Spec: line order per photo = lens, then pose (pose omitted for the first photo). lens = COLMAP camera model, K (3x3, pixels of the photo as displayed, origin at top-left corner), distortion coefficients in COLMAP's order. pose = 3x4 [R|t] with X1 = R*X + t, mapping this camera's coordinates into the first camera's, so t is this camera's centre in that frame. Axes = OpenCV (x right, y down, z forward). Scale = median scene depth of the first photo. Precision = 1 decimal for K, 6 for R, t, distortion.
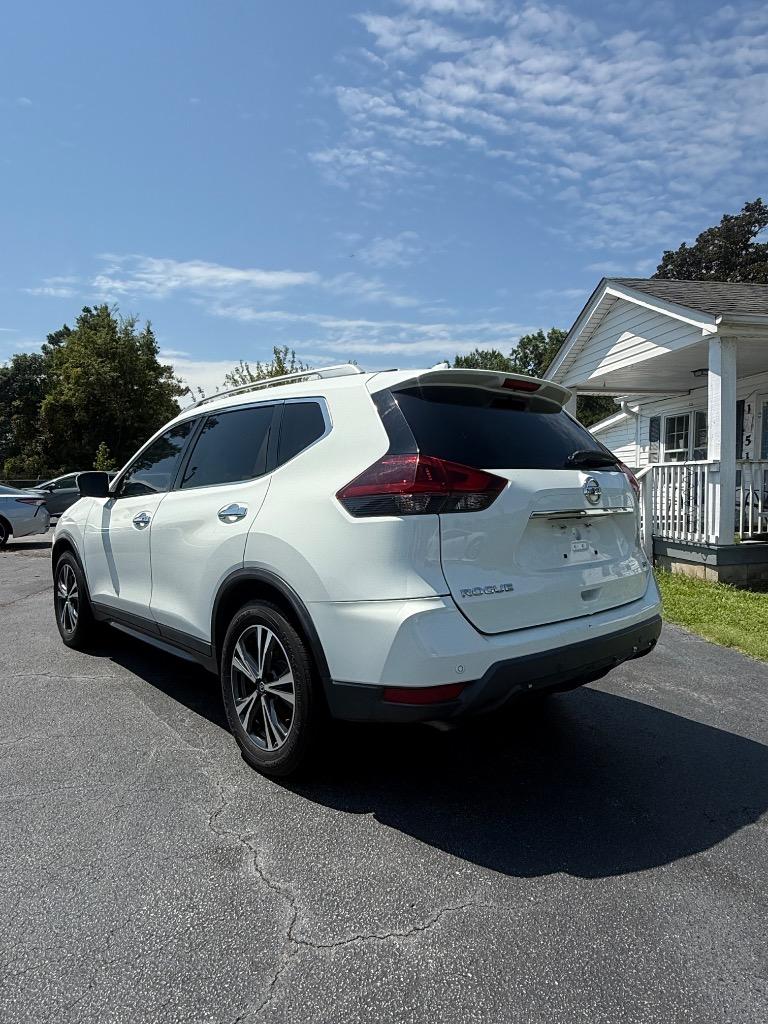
lens RADIAL K [[629.3, 0, 385.6], [0, 629.3, 513.6], [0, 0, 1]] dist [0.000096, -0.001412]
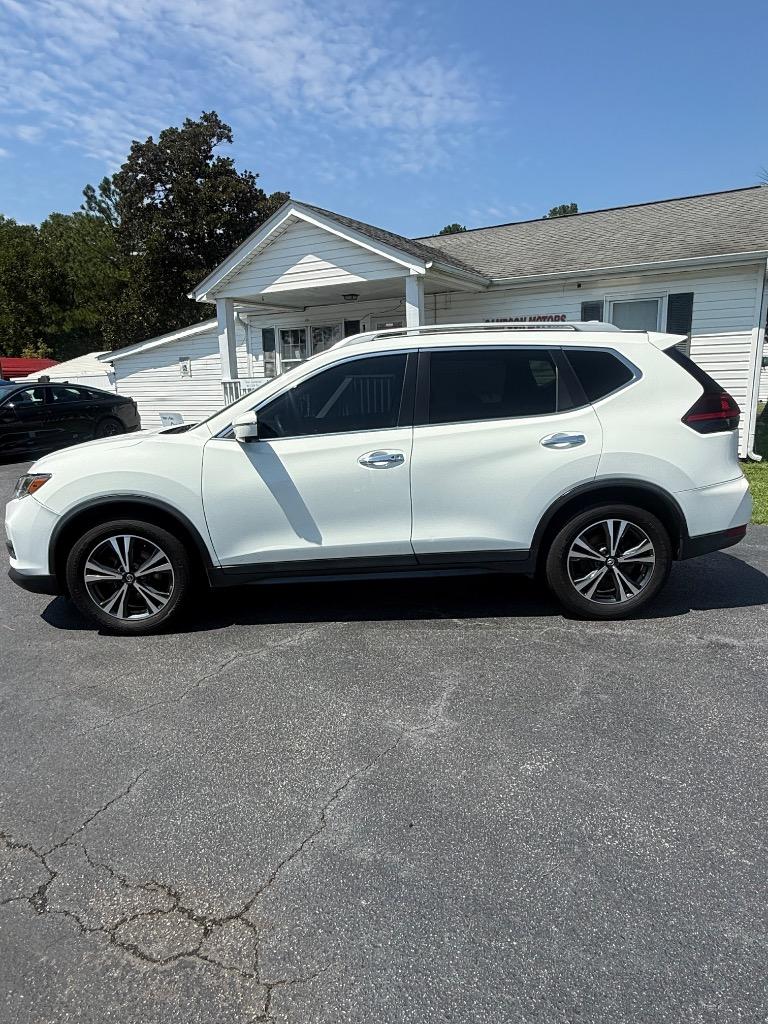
lens RADIAL K [[629.3, 0, 385.6], [0, 629.3, 513.6], [0, 0, 1]] dist [0.000096, -0.001412]
pose [[0.646179, -0.175368, 0.742764, -0.429309], [0.056609, 0.981574, 0.182504, -0.032056], [-0.761083, -0.075883, 0.644200, 0.135509]]
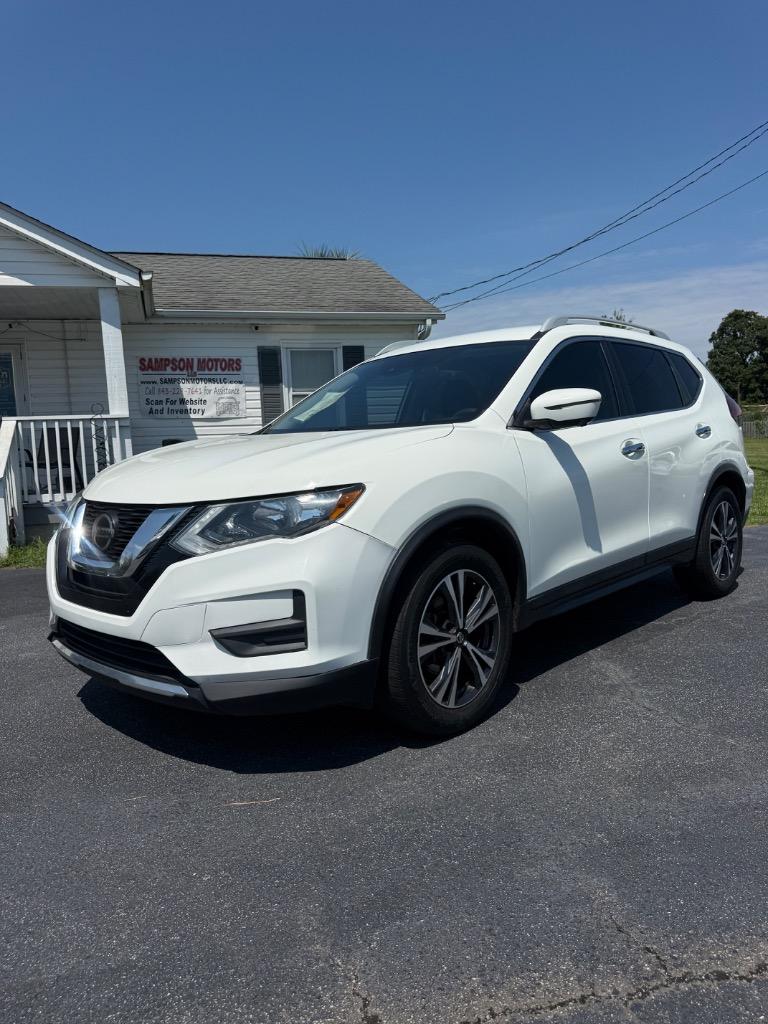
lens RADIAL K [[718.4, 0, 382.1], [0, 718.4, 516.3], [0, 0, 1]] dist [0.154558, -0.315084]
pose [[-0.092150, -0.099239, 0.990788, -0.525850], [0.080456, 0.991026, 0.106746, -0.012516], [-0.992489, 0.089551, -0.083339, 0.547436]]
